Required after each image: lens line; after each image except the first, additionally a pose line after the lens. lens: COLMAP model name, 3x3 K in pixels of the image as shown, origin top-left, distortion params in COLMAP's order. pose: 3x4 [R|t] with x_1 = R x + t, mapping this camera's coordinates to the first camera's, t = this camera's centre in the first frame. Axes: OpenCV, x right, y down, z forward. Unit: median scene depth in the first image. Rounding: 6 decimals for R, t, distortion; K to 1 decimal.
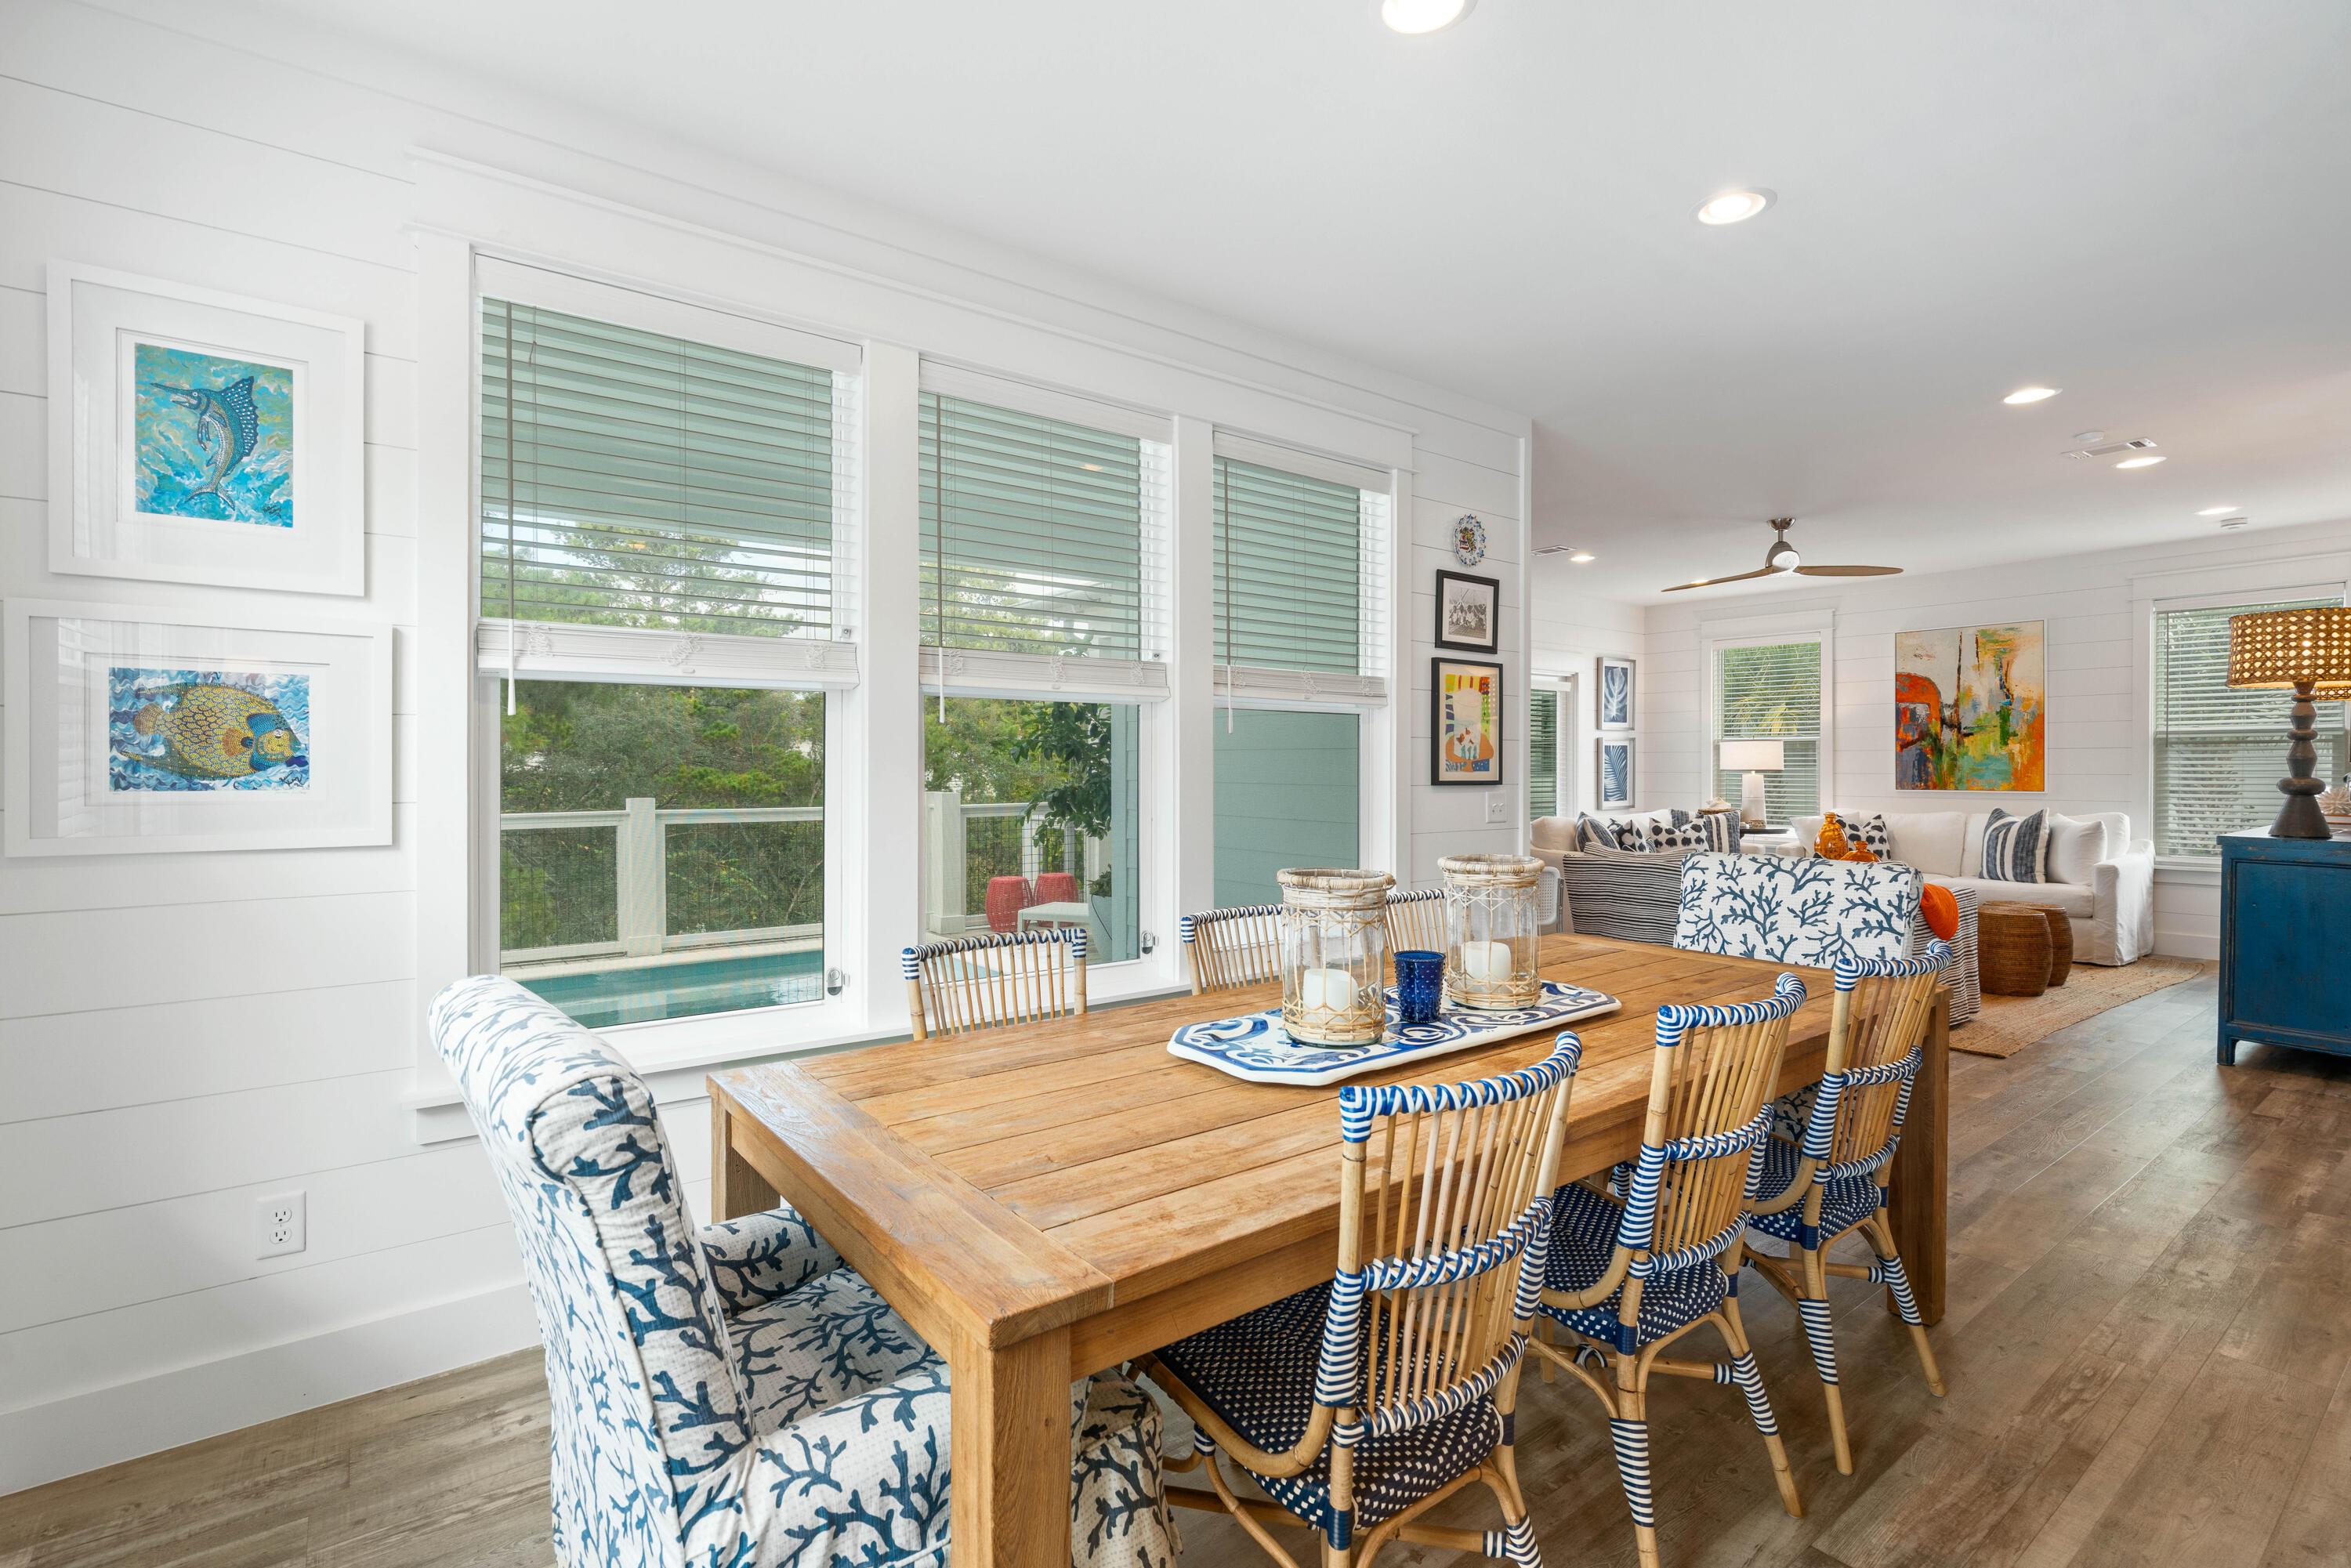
lens RADIAL K [[1078.2, 0, 1132.1], [0, 1078.2, 762.4], [0, 0, 1]] dist [-0.004524, 0.002805]
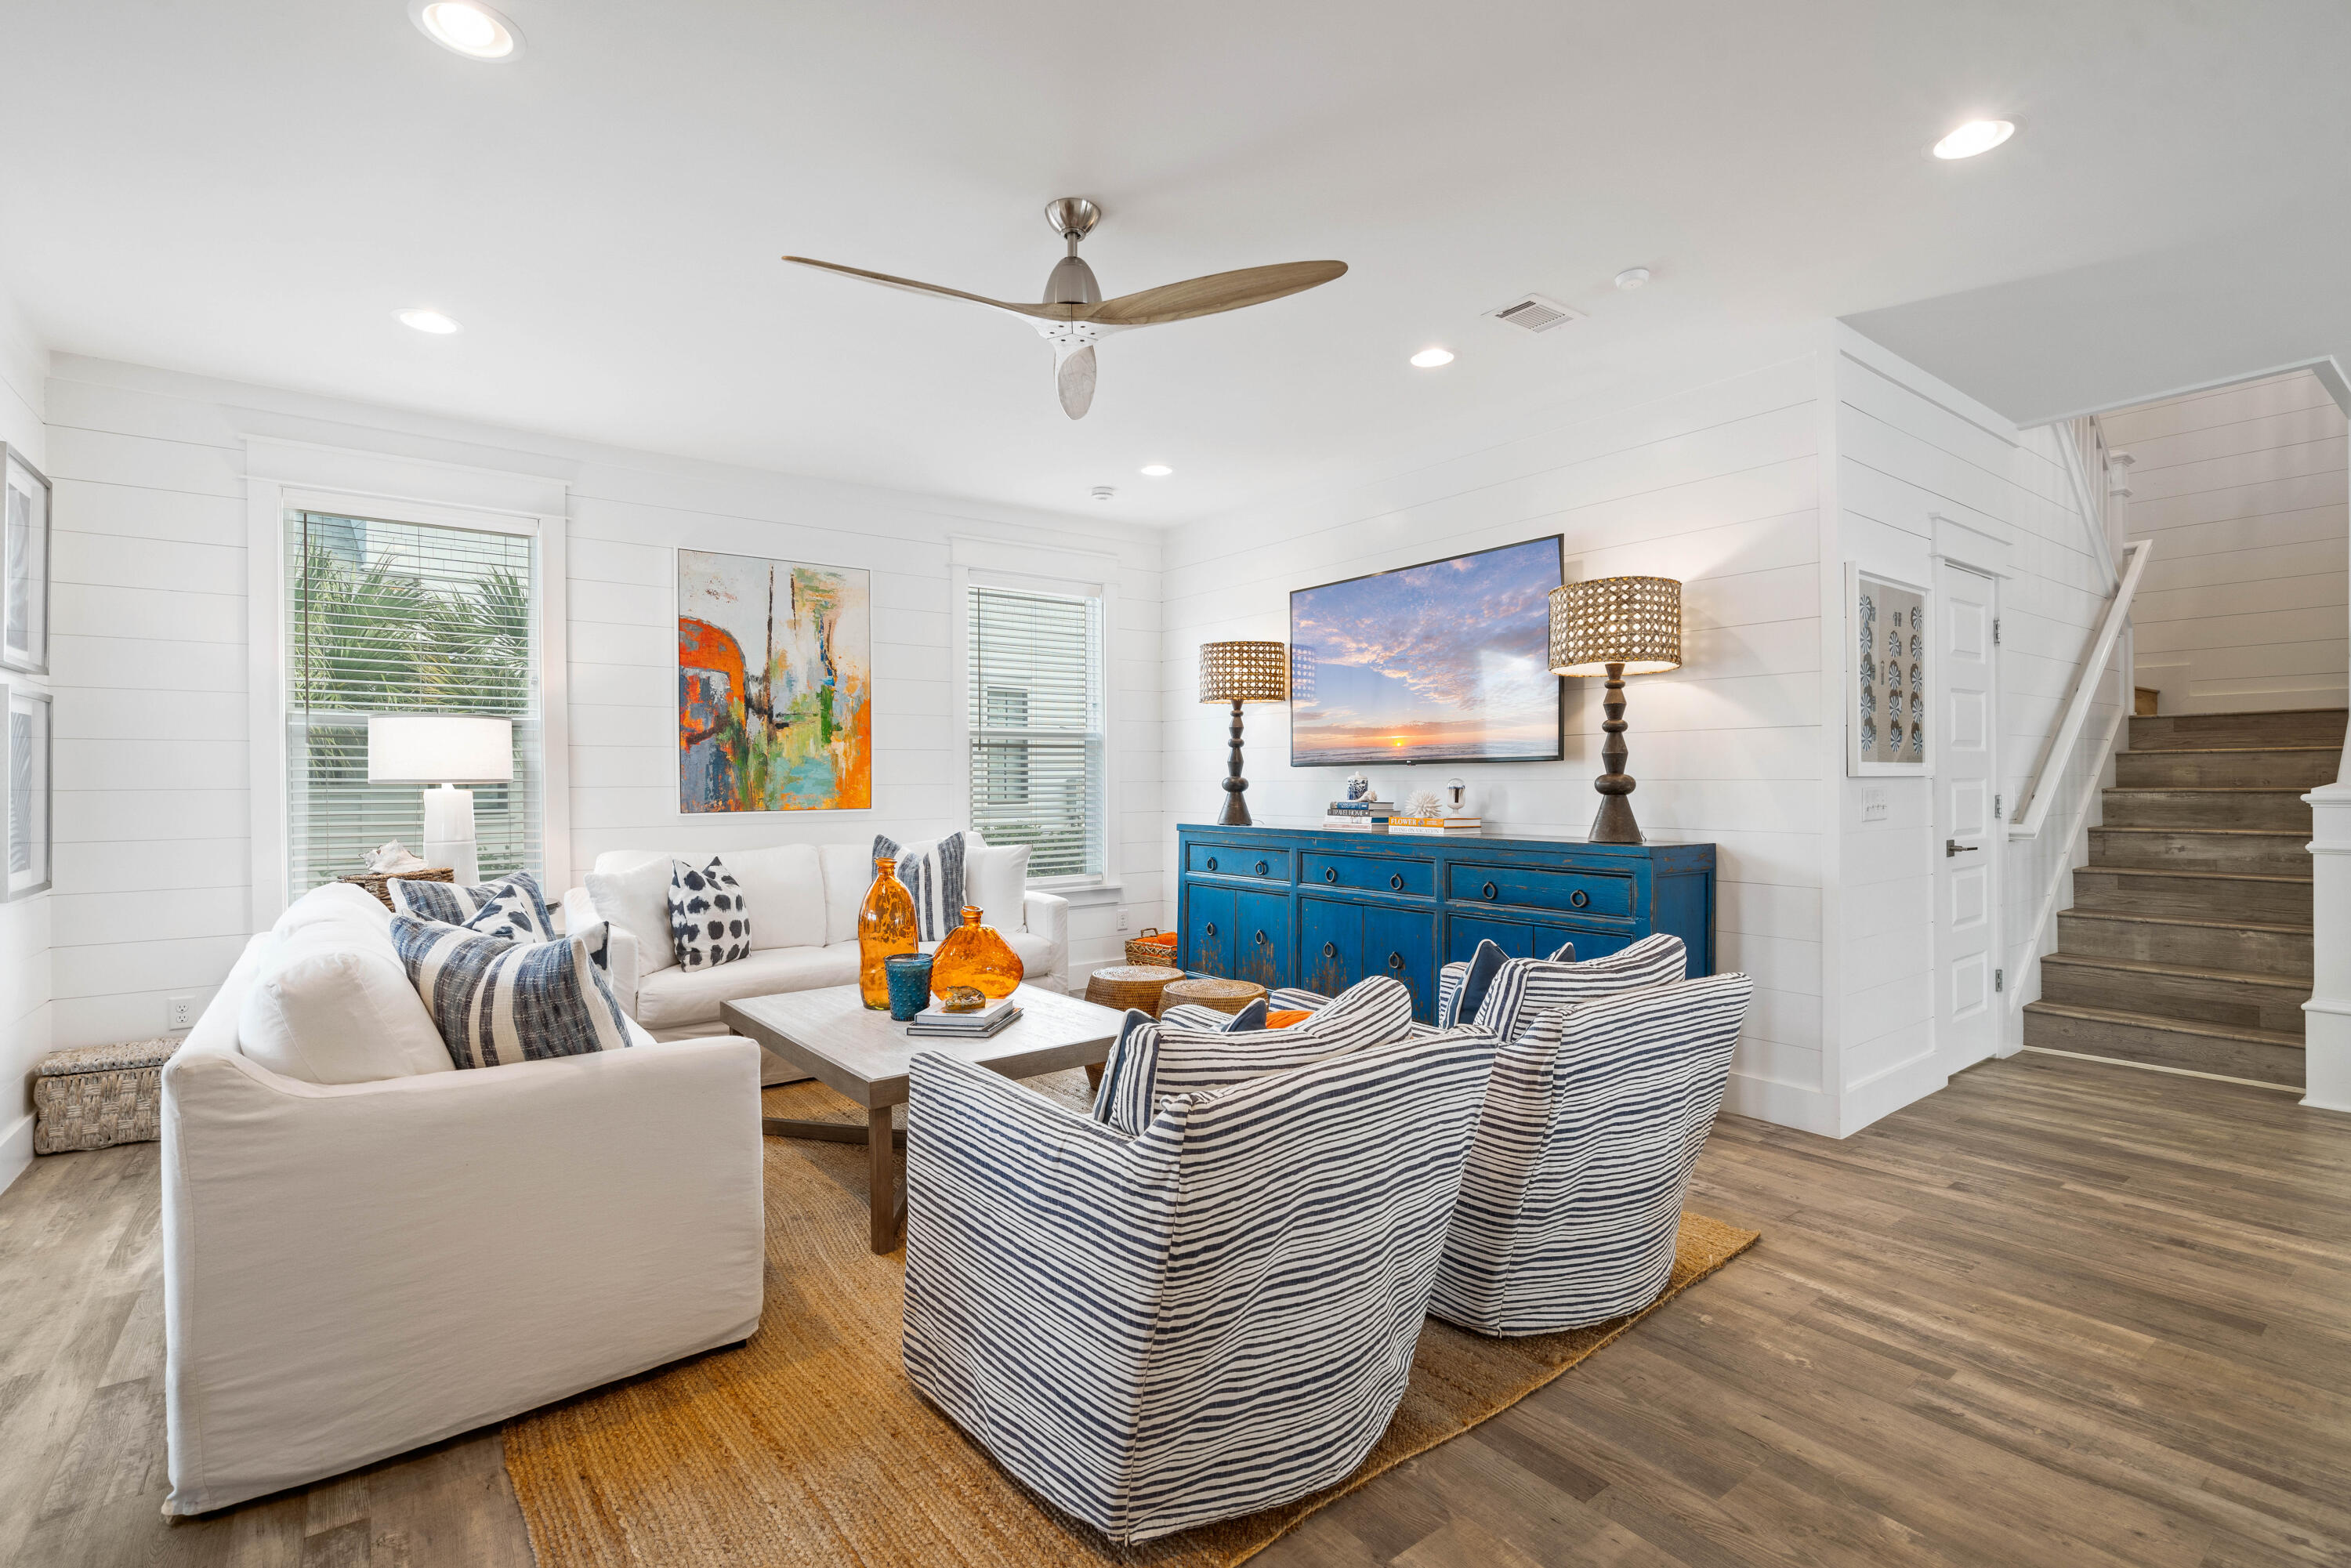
lens RADIAL K [[1078.2, 0, 1141.7], [0, 1078.2, 772.1], [0, 0, 1]] dist [-0.004524, 0.002805]
pose [[-0.012481, 0.008646, 0.999885, 0.219611], [0.007471, 0.999936, -0.008553, 0.016999], [-0.999894, 0.007364, -0.012545, 1.409924]]
